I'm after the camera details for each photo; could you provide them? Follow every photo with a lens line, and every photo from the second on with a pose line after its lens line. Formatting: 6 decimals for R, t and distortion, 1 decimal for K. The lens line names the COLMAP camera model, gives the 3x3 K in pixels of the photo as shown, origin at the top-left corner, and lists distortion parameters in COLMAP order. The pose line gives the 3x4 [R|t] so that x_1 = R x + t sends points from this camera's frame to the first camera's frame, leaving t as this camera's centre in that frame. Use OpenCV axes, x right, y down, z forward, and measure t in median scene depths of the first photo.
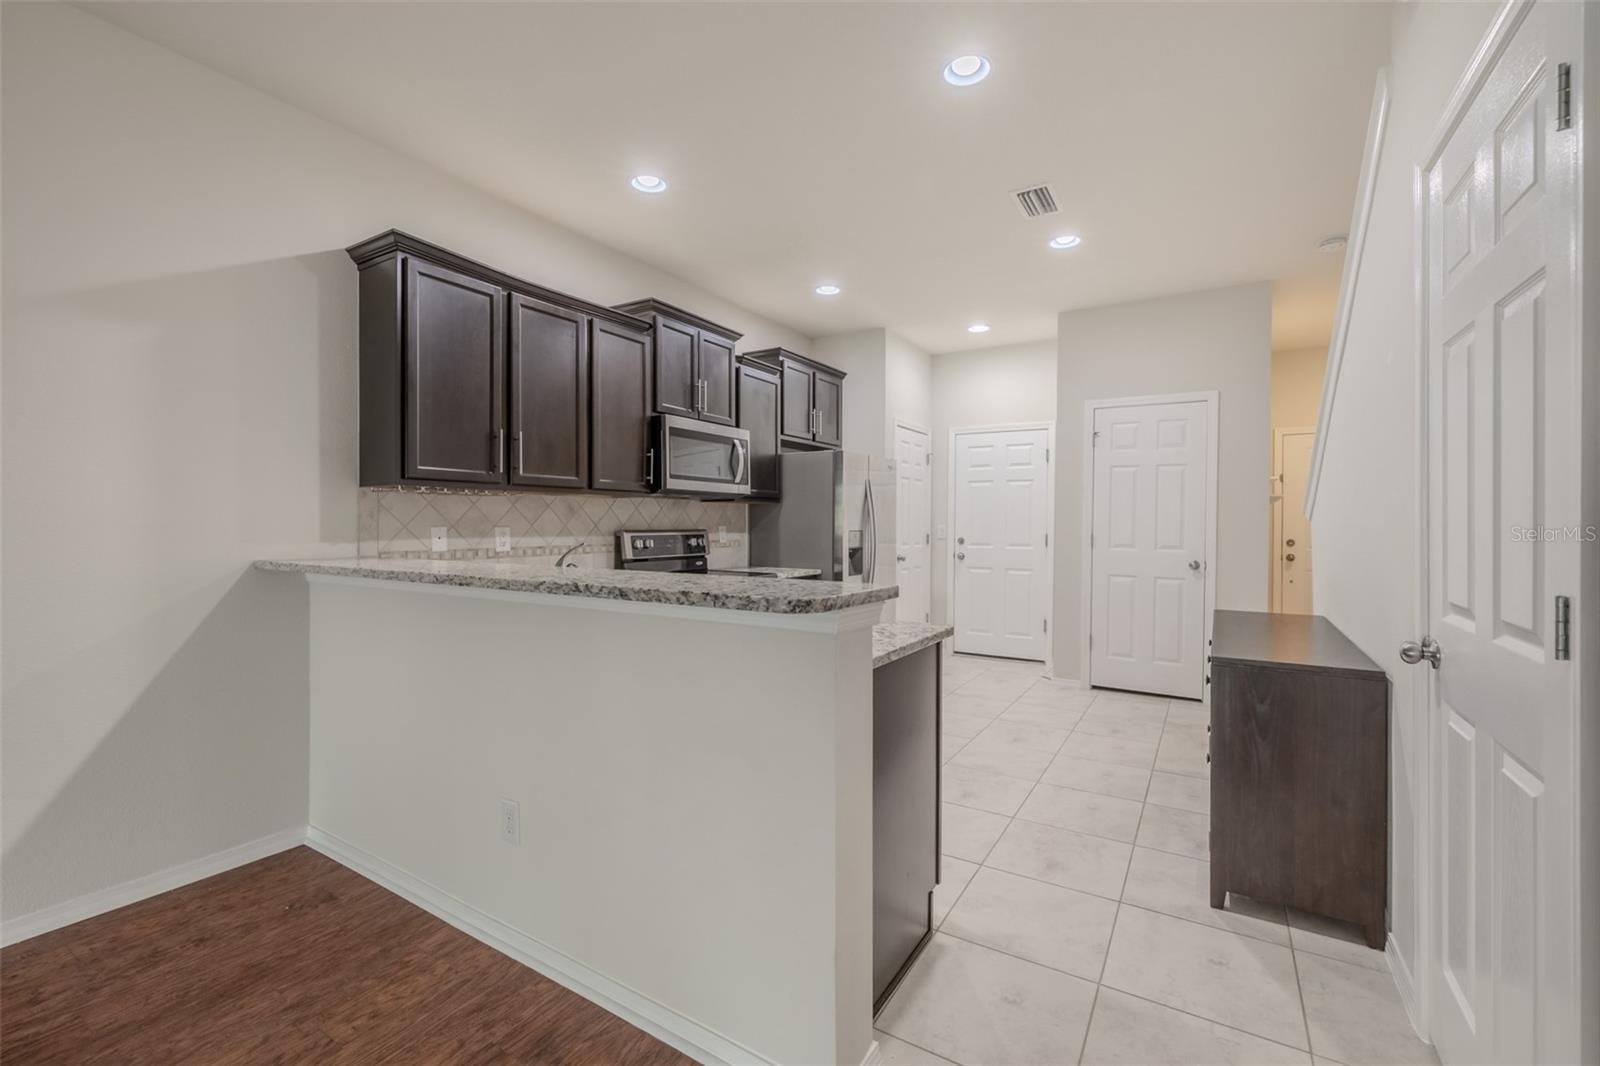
lens RADIAL K [[678.1, 0, 792.5], [0, 678.1, 525.8], [0, 0, 1]] dist [0.000510, 0.000341]
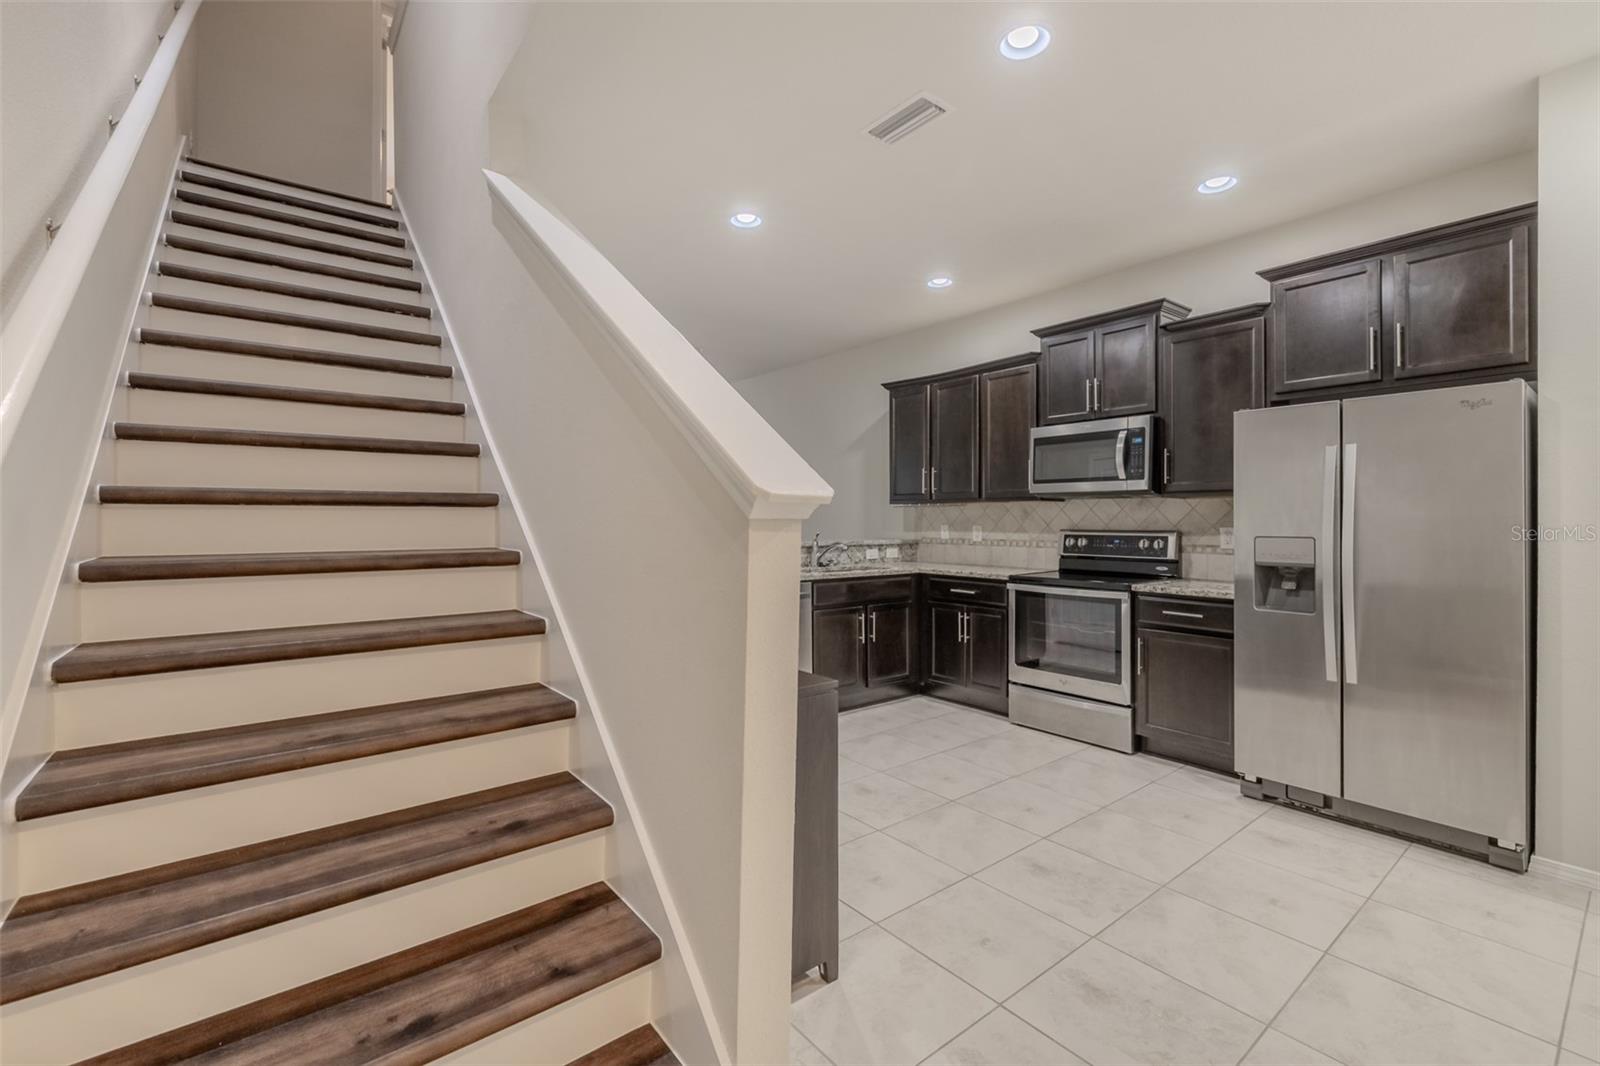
lens RADIAL K [[678.1, 0, 817.0], [0, 678.1, 519.6], [0, 0, 1]] dist [0.000510, 0.000341]
pose [[-0.327636, -0.000772, -0.944804, 0.863443], [-0.003235, 0.999995, 0.000305, -0.007928], [0.944799, 0.003157, -0.327636, 0.875663]]
